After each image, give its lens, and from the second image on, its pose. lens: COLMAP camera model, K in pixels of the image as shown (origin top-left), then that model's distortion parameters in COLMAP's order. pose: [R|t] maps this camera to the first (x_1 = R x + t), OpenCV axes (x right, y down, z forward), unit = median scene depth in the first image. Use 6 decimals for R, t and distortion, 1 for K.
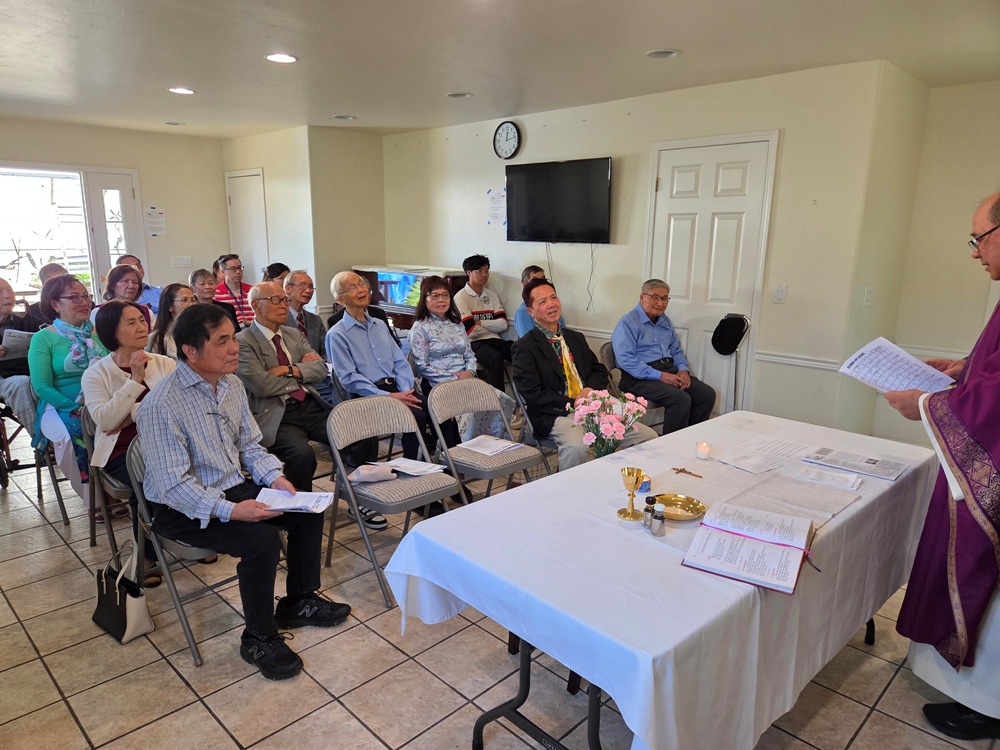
lens RADIAL K [[675.6, 0, 500.0], [0, 675.6, 375.0], [0, 0, 1]] dist [0.081087, -0.064930]
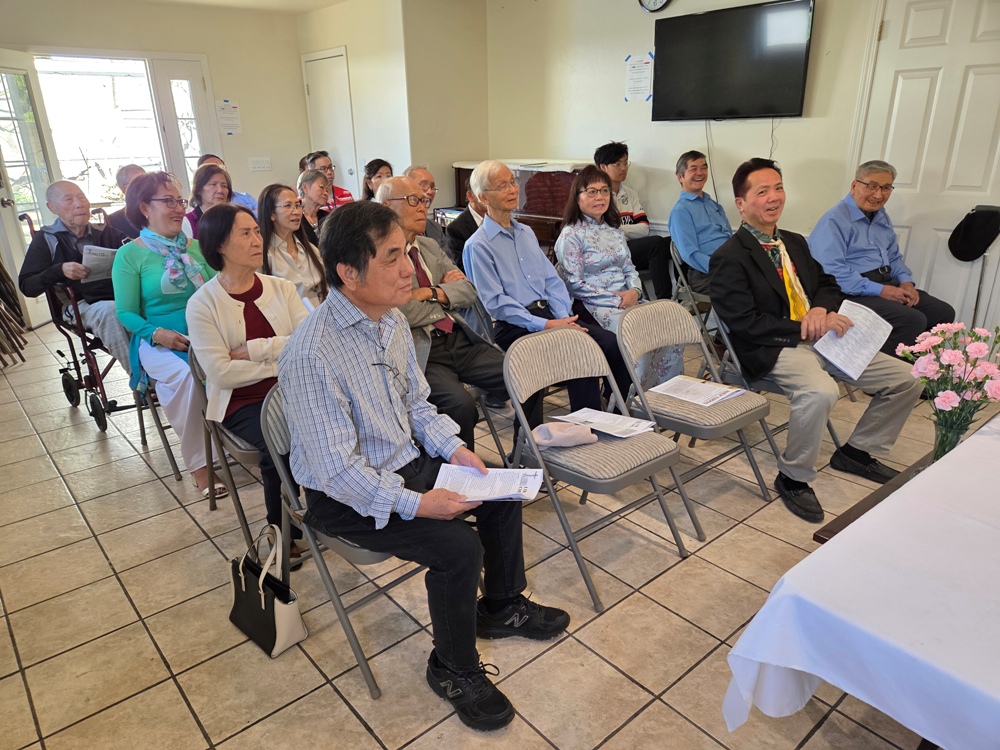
lens RADIAL K [[672.7, 0, 499.4], [0, 672.7, 387.9], [0, 0, 1]] dist [0.071789, -0.058590]
pose [[0.996403, -0.000257, -0.084746, -0.164912], [0.013016, 0.988594, 0.150041, -0.014643], [0.083741, -0.150604, 0.985041, 0.227268]]
